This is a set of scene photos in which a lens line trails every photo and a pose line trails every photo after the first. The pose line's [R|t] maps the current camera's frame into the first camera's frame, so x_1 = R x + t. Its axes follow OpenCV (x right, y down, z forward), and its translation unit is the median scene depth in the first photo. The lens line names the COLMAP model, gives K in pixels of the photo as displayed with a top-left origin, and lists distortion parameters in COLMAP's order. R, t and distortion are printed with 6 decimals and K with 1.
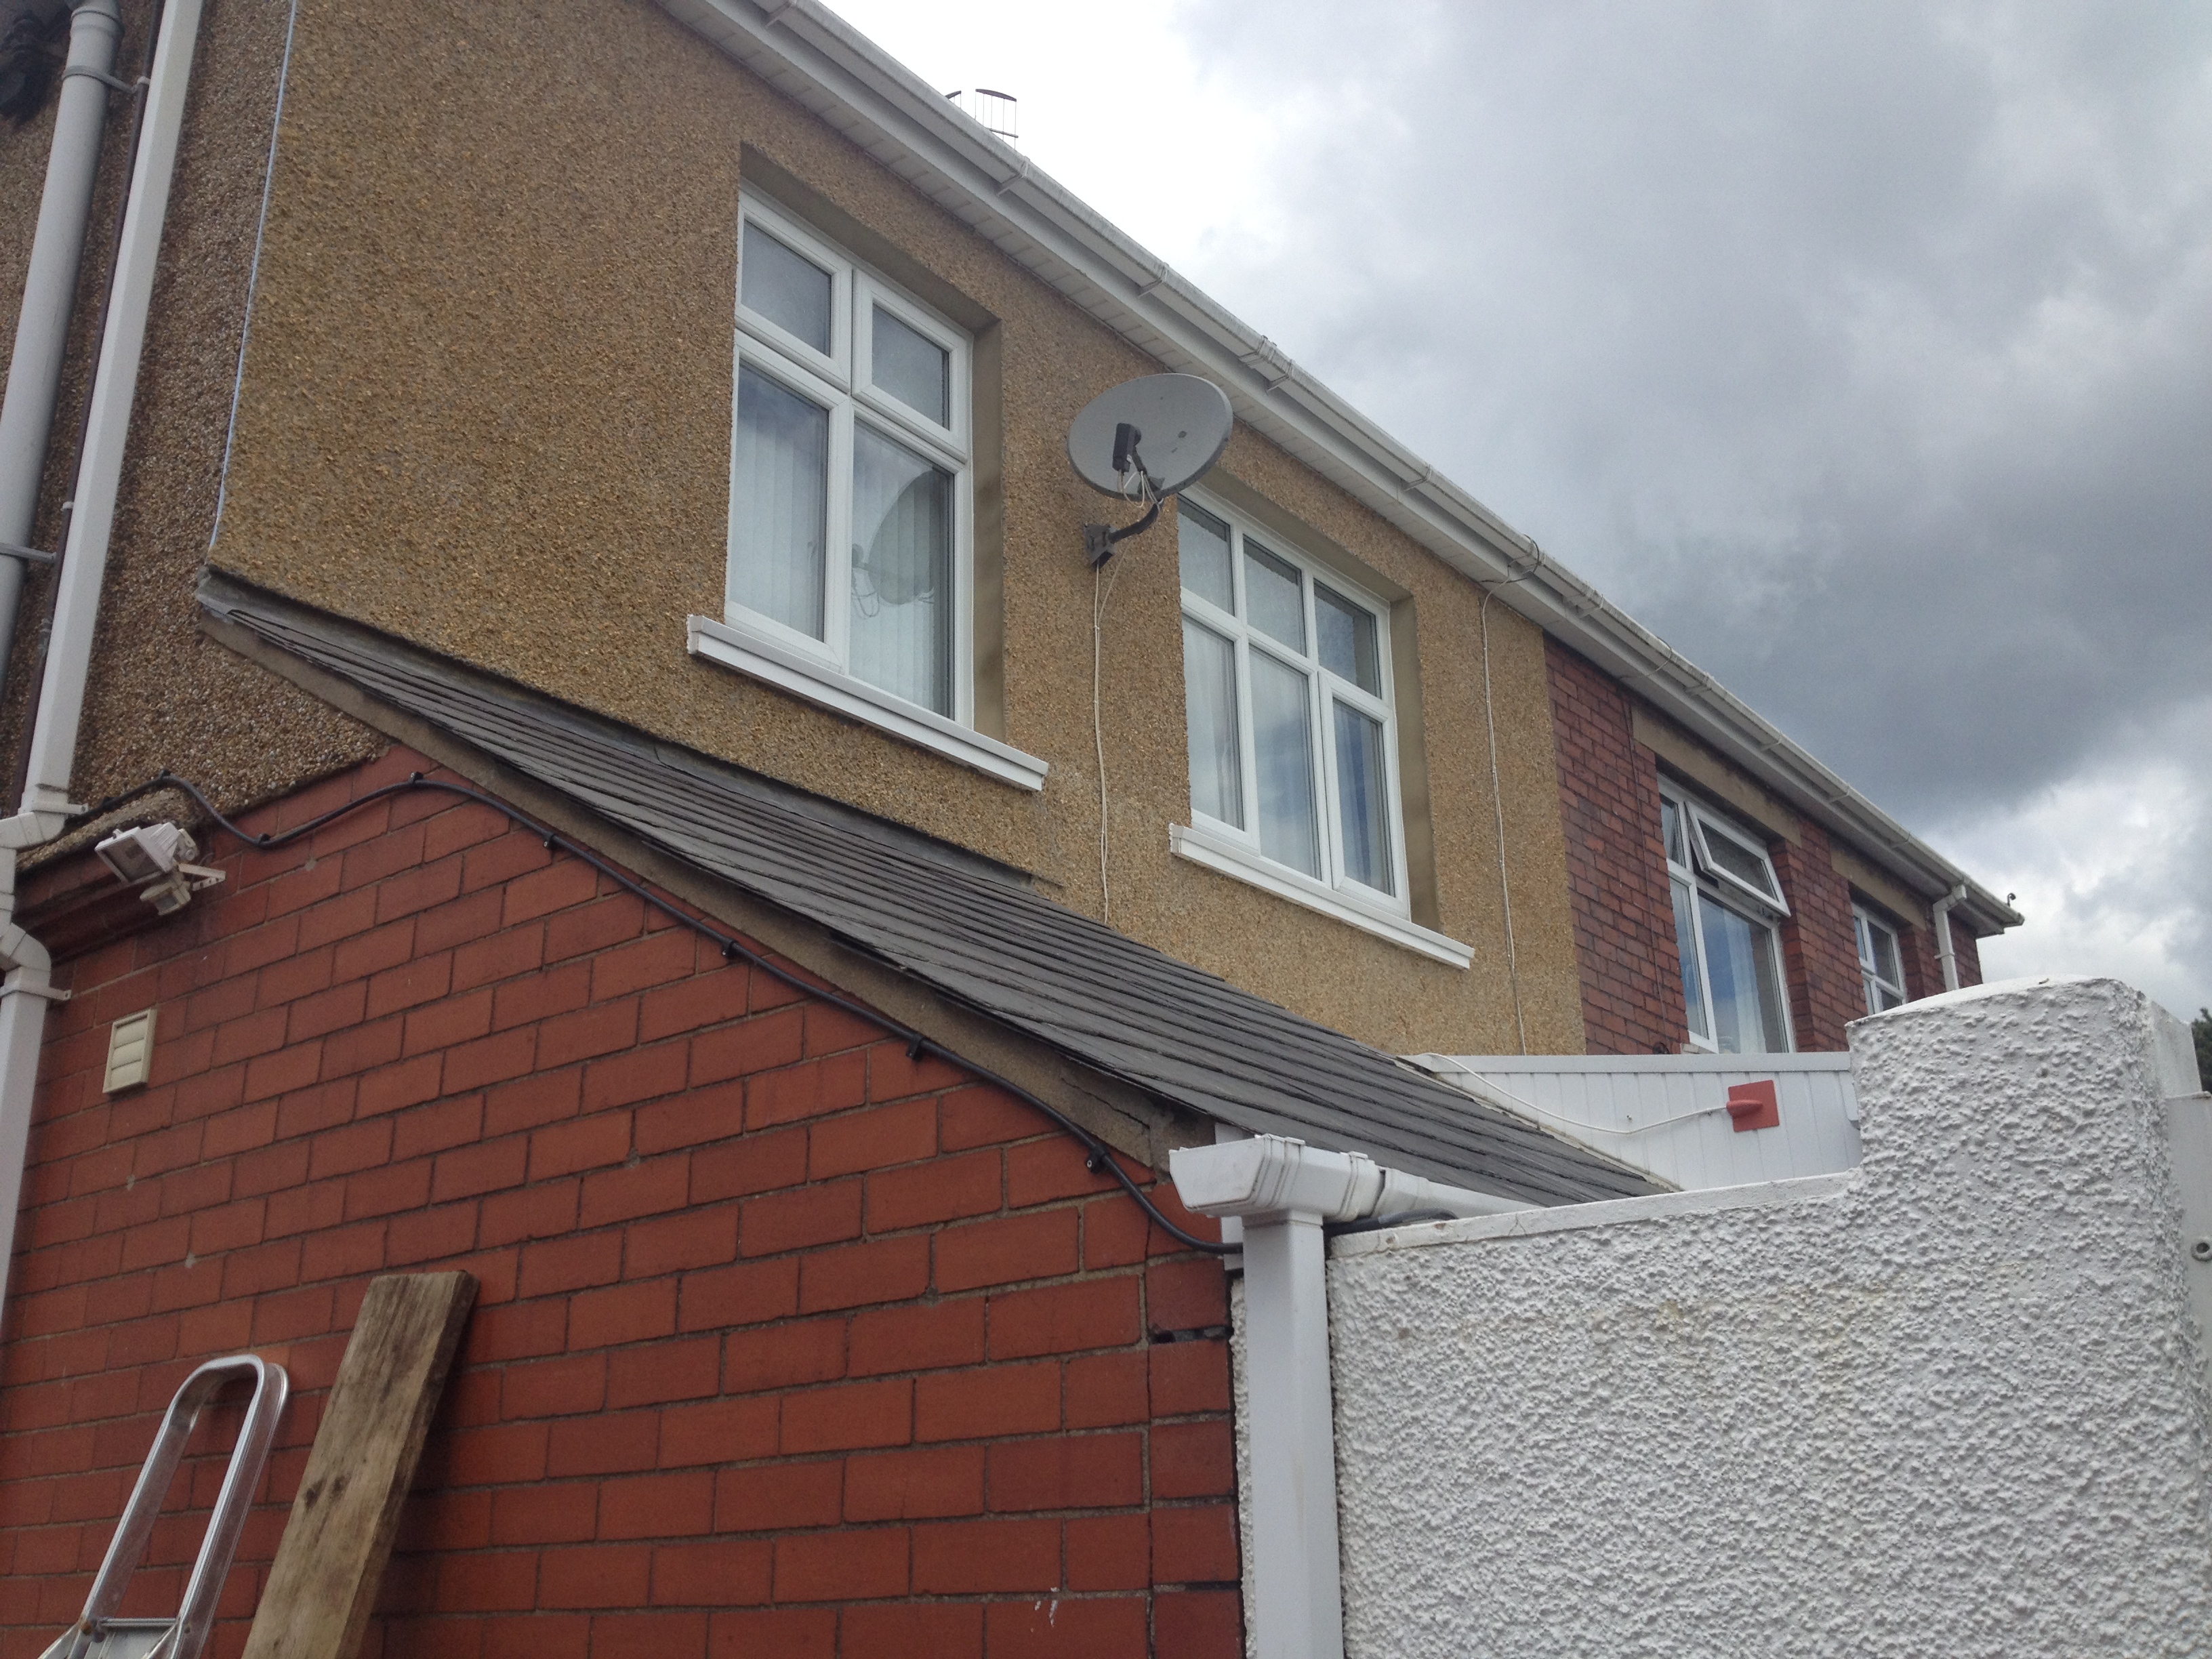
lens RADIAL K [[2085.0, 0, 1115.0], [0, 2085.0, 819.7], [0, 0, 1]] dist [0.254255, -0.649576]
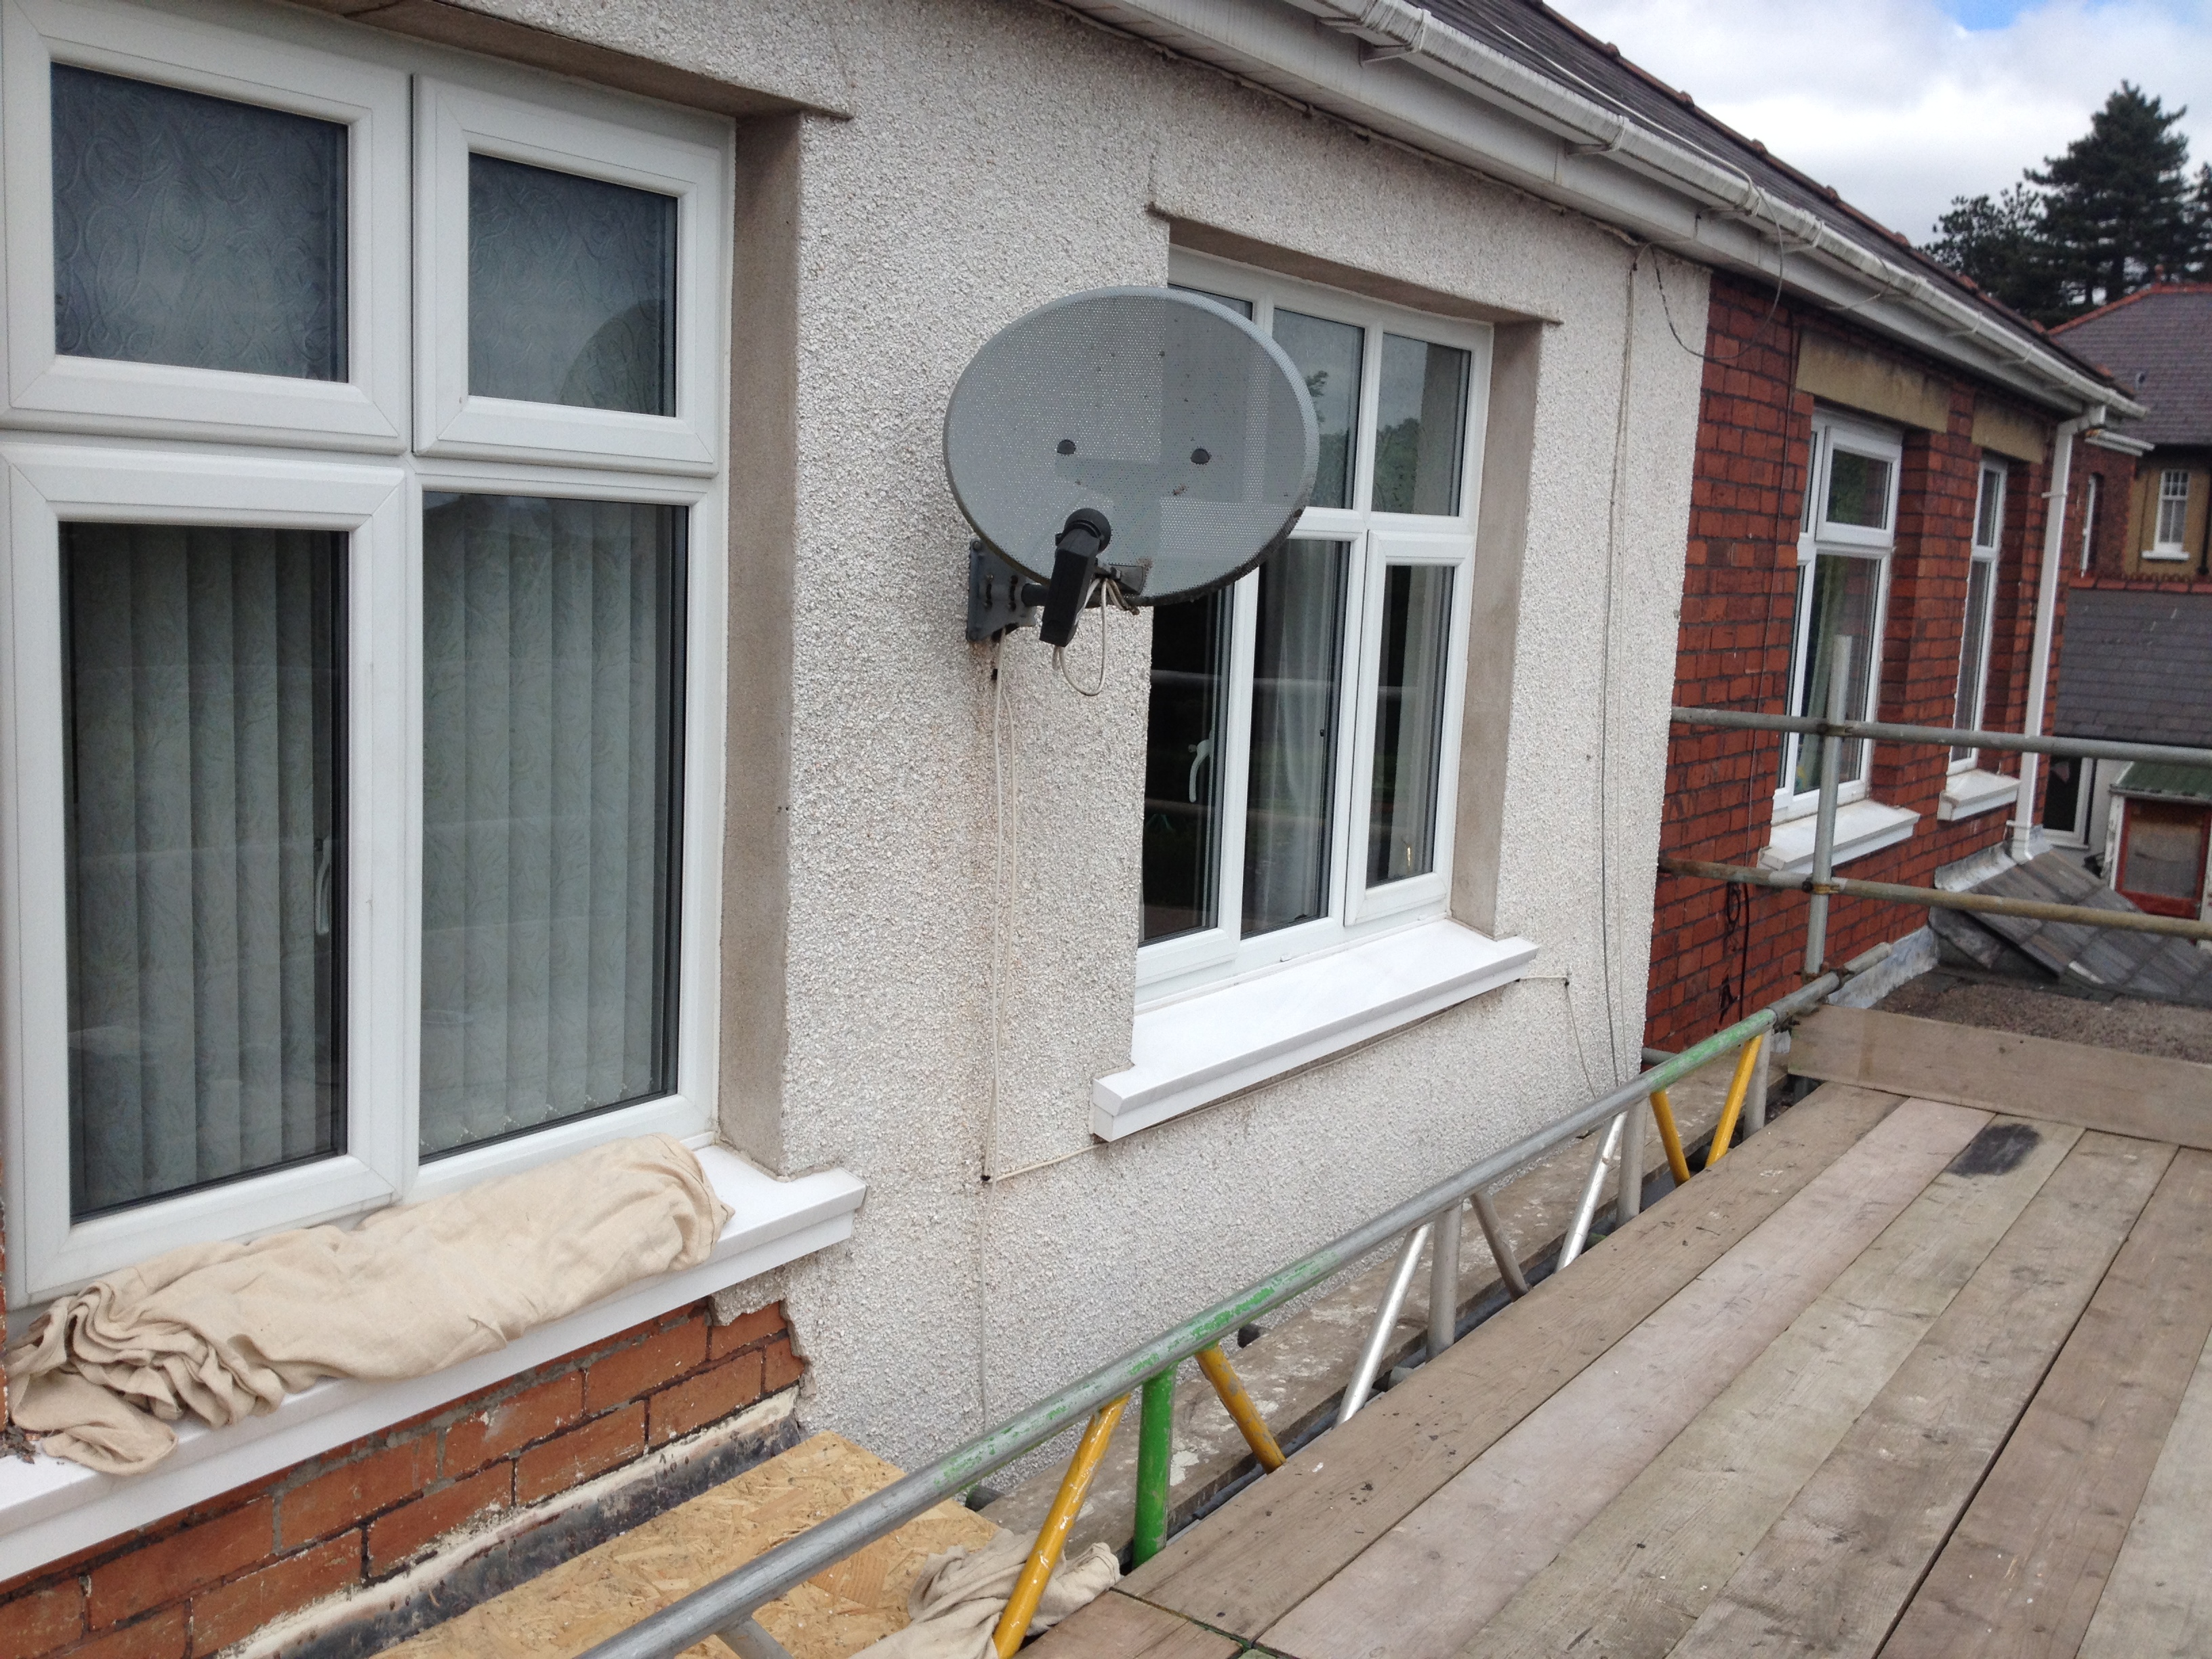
lens RADIAL K [[2096.5, 0, 1087.0], [0, 2096.5, 836.2], [0, 0, 1]] dist [0.244832, -0.639081]
pose [[0.994531, 0.062538, 0.083654, -0.015857], [-0.095433, 0.869581, 0.484481, -0.219920], [-0.042445, -0.489815, 0.870793, 0.375682]]
